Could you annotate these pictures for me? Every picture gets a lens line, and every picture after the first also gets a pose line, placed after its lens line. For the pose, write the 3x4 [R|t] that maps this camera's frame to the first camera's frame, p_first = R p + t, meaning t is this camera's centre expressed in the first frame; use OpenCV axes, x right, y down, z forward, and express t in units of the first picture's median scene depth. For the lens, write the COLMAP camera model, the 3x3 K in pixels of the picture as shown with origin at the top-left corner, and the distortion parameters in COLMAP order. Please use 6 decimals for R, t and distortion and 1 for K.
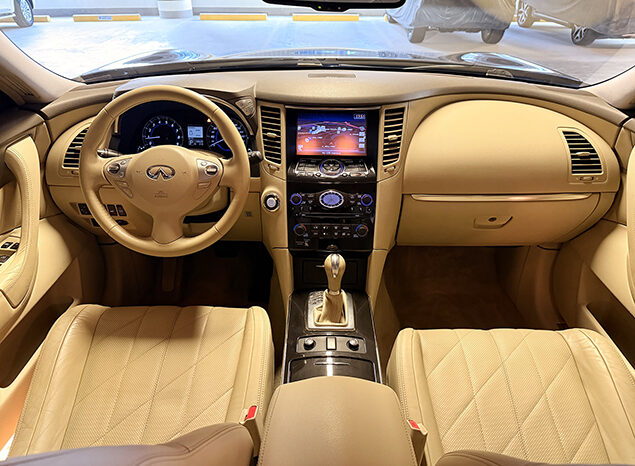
lens RADIAL K [[429.6, 0, 330.0], [0, 429.6, 235.4], [0, 0, 1]] dist [-0.041130, -0.000912]
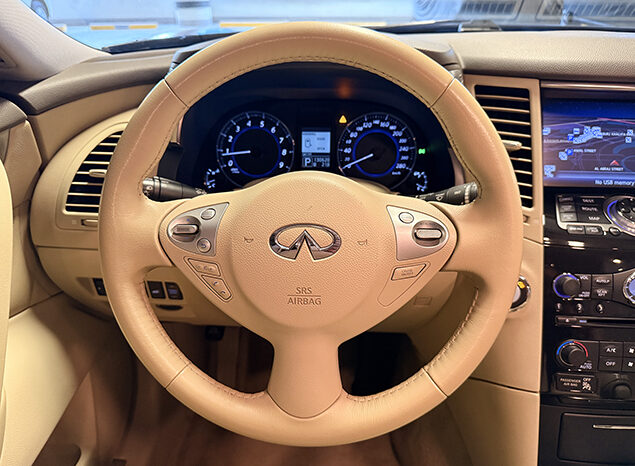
lens RADIAL K [[457.6, 0, 318.8], [0, 457.6, 233.8], [0, 0, 1]] dist [0.000031, -0.010452]
pose [[0.997705, 0.002952, -0.067653, -0.304654], [-0.006088, 0.998914, -0.046202, -0.115296], [0.067443, 0.046508, 0.996639, 0.496262]]
